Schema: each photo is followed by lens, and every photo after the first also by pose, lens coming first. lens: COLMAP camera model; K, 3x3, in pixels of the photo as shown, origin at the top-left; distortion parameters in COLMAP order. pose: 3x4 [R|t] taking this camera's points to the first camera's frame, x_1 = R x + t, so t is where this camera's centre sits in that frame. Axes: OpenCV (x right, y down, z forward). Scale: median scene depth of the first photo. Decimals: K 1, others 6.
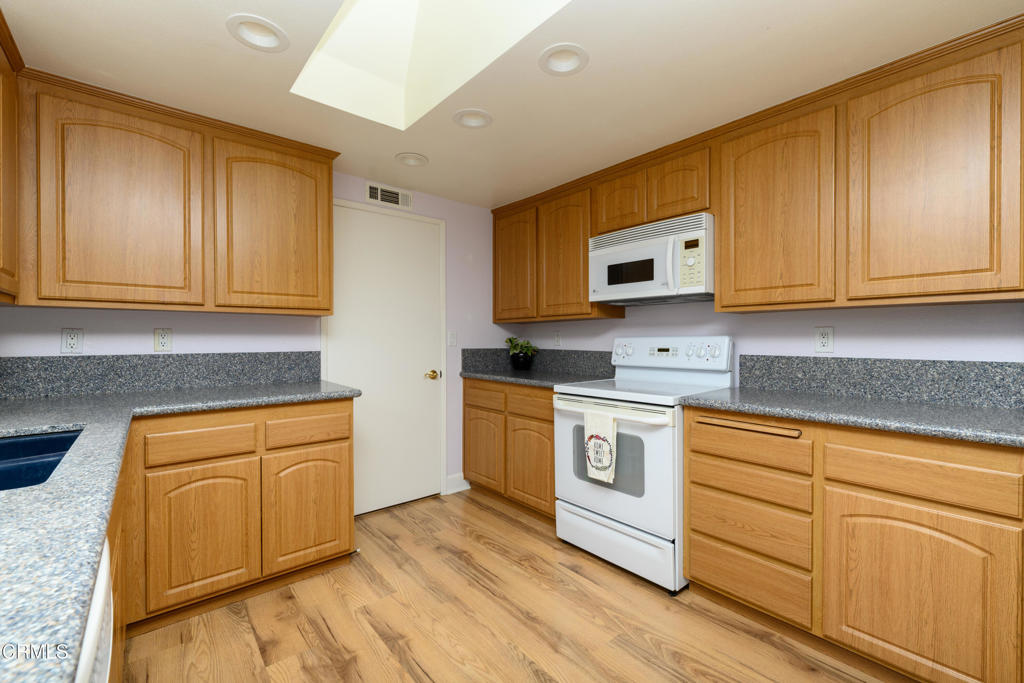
lens RADIAL K [[432.4, 0, 510.0], [0, 432.4, 341.1], [0, 0, 1]] dist [0.004919, -0.000472]
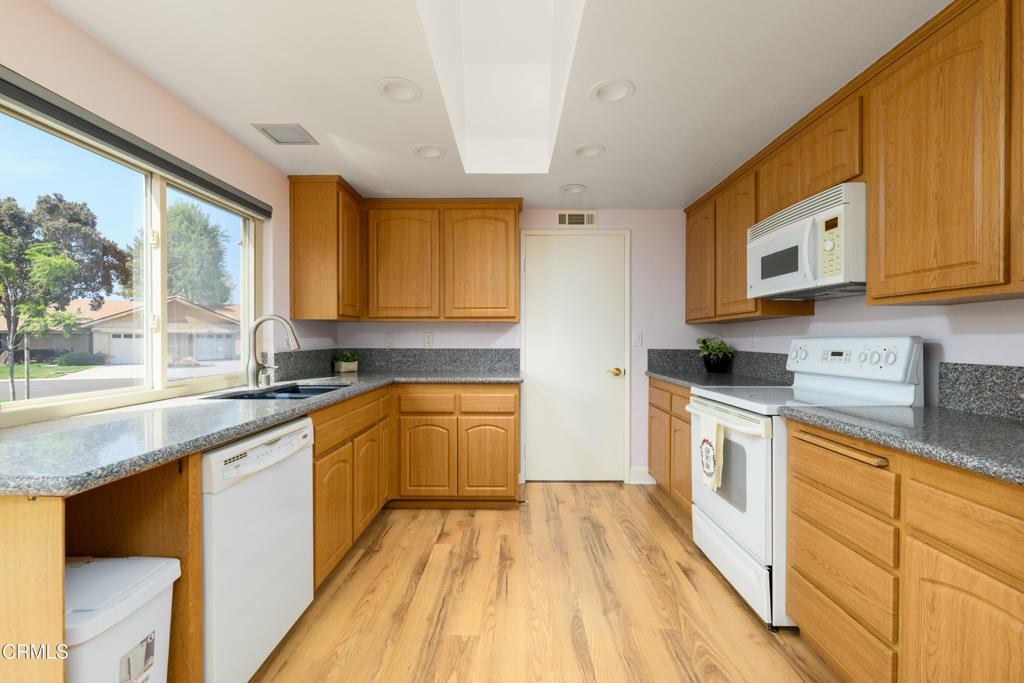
lens RADIAL K [[432.4, 0, 509.4], [0, 432.4, 343.2], [0, 0, 1]] dist [0.004919, -0.000472]
pose [[0.752353, 0.007917, -0.658712, 0.512852], [-0.005836, 0.999969, 0.005354, -0.000035], [0.658734, -0.000184, 0.752376, -0.016665]]
